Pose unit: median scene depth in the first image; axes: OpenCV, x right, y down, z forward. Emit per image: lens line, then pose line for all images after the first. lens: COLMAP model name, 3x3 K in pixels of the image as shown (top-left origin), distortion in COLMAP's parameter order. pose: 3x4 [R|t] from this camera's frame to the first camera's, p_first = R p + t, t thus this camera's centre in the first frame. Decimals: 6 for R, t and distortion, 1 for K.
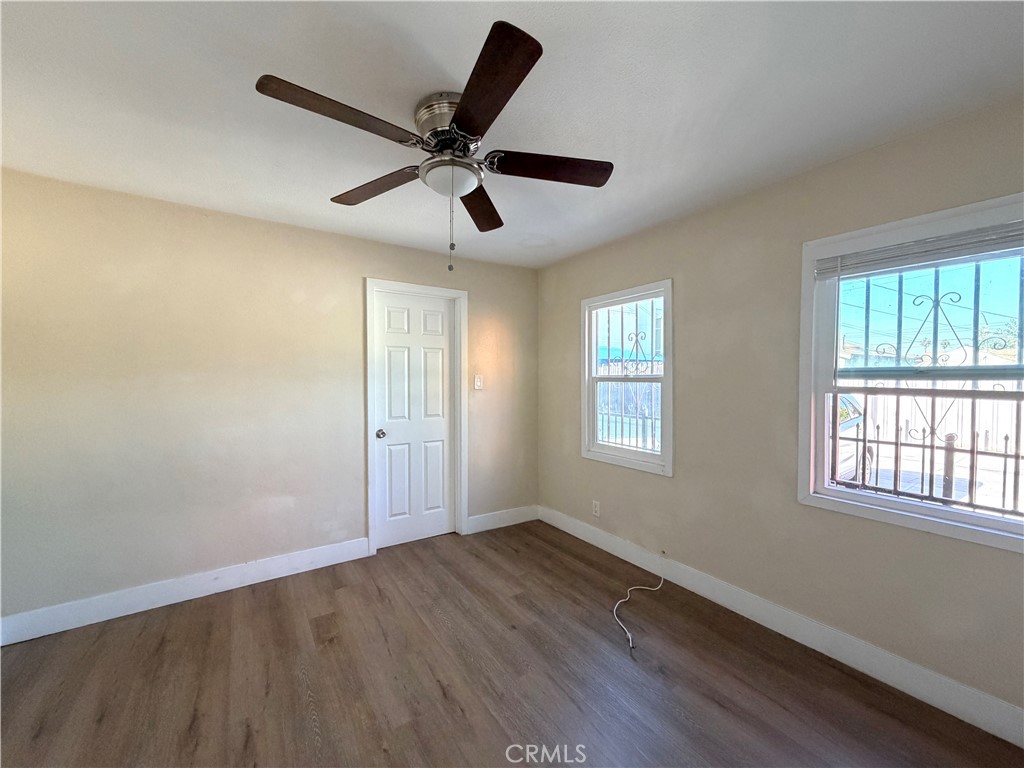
lens RADIAL K [[406.9, 0, 512.0], [0, 406.9, 384.0], [0, 0, 1]] dist [-0.002725, -0.000126]
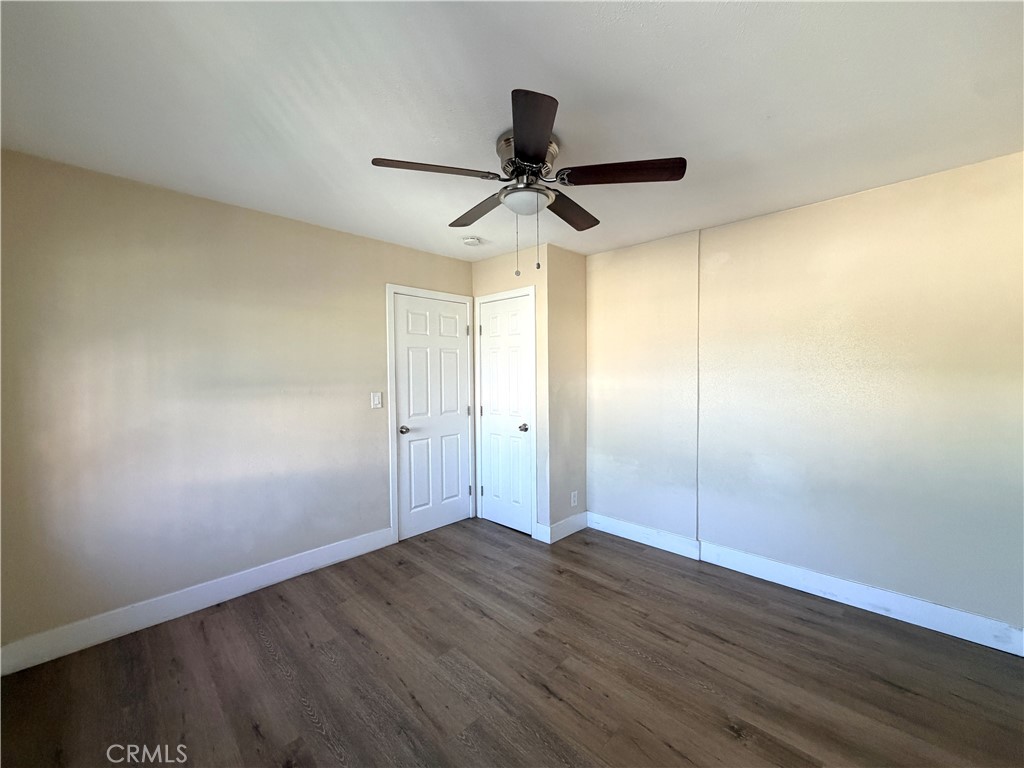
lens RADIAL K [[407.8, 0, 512.0], [0, 407.8, 384.0], [0, 0, 1]] dist [0.001050, 0.000090]
pose [[-0.978703, 0.011409, -0.204964, 0.077531], [0.001609, 0.998850, 0.047916, -0.027521], [0.205274, 0.046566, -0.977596, 1.270152]]
